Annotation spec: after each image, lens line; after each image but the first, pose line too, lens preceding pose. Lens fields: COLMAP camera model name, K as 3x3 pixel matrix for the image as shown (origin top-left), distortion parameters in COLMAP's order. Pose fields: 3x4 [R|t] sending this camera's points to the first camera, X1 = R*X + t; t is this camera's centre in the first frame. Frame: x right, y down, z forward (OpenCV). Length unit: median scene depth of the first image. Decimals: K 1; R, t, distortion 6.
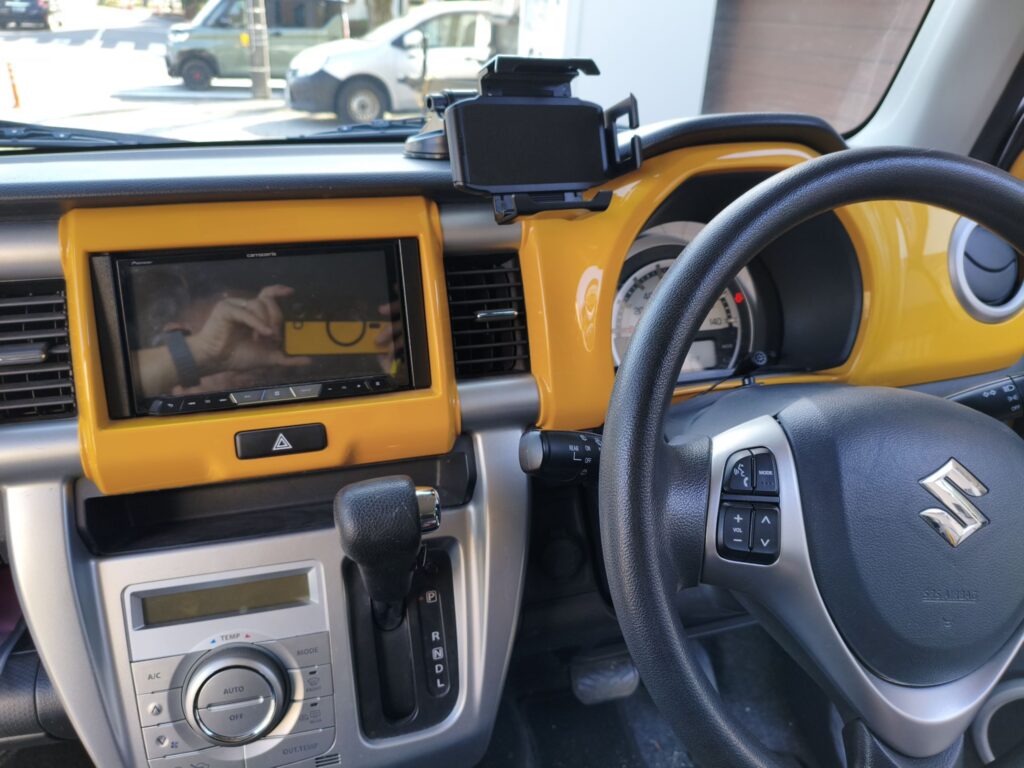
lens RADIAL K [[779.8, 0, 515.1], [0, 779.8, 401.9], [0, 0, 1]] dist [-0.009341, -0.018197]
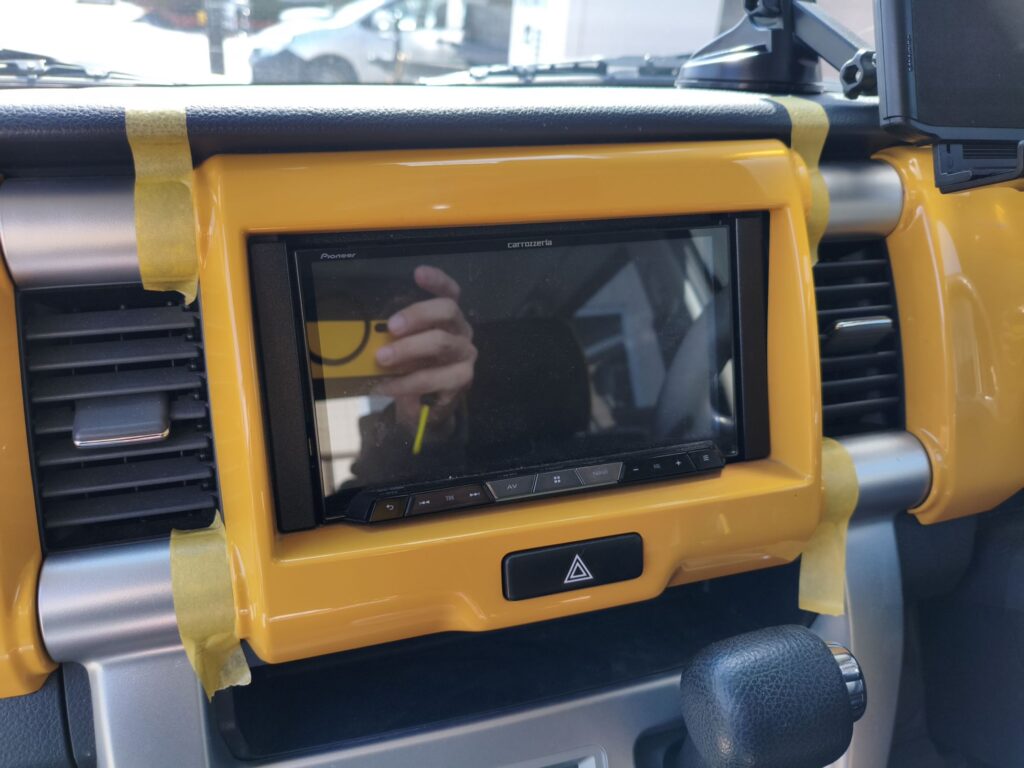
lens RADIAL K [[779.8, 0, 509.9], [0, 779.8, 388.6], [0, 0, 1]] dist [-0.009341, -0.018197]
pose [[0.999192, 0.004511, 0.039937, -0.363152], [-0.004575, 0.999988, 0.001513, -0.080192], [-0.039930, -0.001694, 0.999201, 0.411369]]
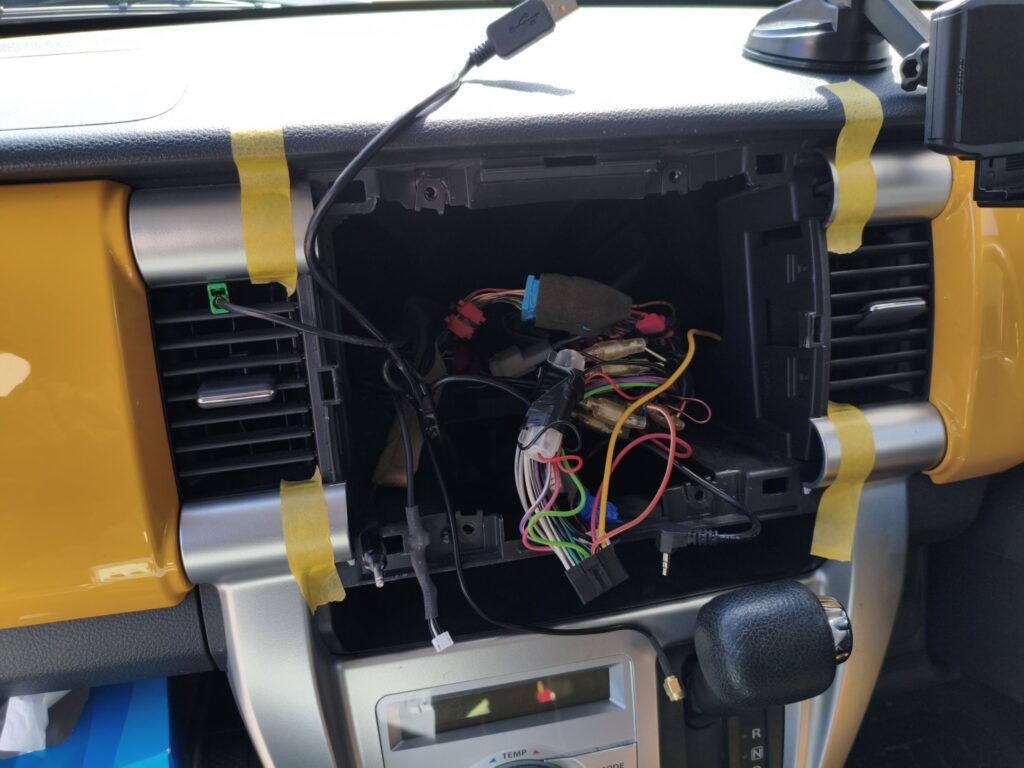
lens RADIAL K [[779.8, 0, 515.7], [0, 779.8, 376.9], [0, 0, 1]] dist [-0.009341, -0.018197]
pose [[0.998736, 0.038203, -0.032651, -0.358650], [-0.031520, 0.982213, 0.185108, -0.193146], [0.039142, -0.183844, 0.982176, 0.338944]]
